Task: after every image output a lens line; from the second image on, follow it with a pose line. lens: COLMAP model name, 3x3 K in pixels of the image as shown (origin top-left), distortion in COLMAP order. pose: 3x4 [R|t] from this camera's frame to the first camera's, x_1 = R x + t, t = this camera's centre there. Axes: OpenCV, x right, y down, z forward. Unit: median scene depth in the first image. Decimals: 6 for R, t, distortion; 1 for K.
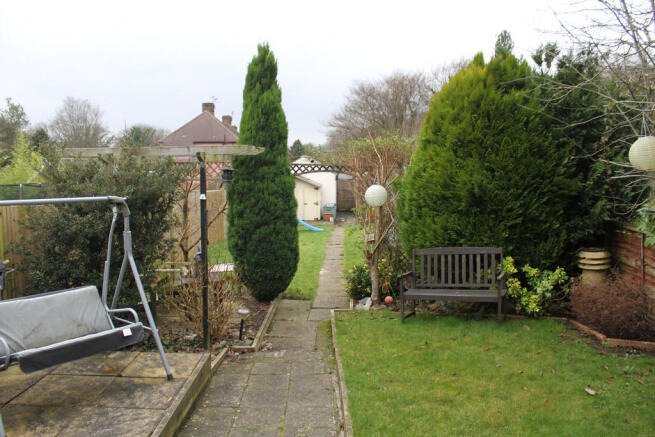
lens RADIAL K [[548.7, 0, 327.5], [0, 548.7, 218.5], [0, 0, 1]] dist [-0.191371, 0.195083]
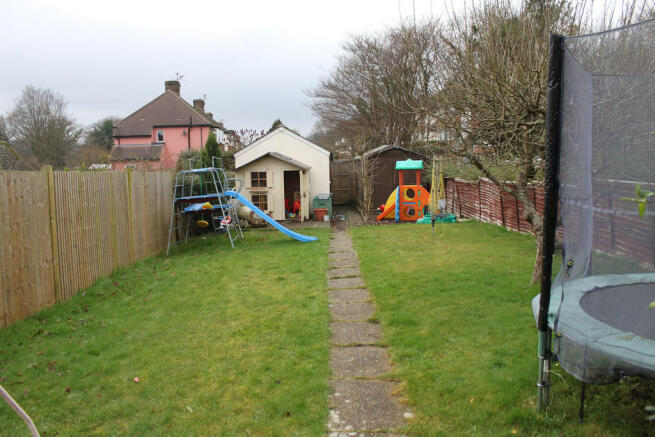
lens RADIAL K [[548.7, 0, 327.5], [0, 548.7, 218.5], [0, 0, 1]] dist [-0.191371, 0.195083]
pose [[0.999386, -0.024146, 0.025370, -0.005491], [0.023831, 0.999636, 0.012648, -0.004374], [-0.025666, -0.012036, 0.999598, 0.240476]]
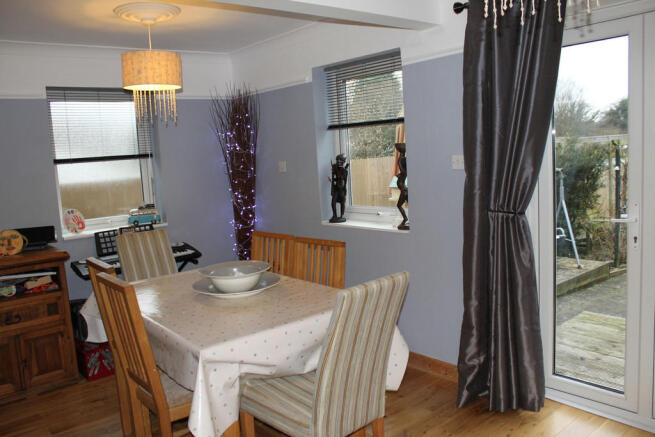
lens RADIAL K [[548.7, 0, 327.5], [0, 548.7, 218.5], [0, 0, 1]] dist [-0.191371, 0.195083]
pose [[0.653756, 0.046848, -0.755254, 0.072533], [-0.011392, 0.998578, 0.052081, 0.006695], [0.756620, -0.025444, 0.653360, -0.119768]]
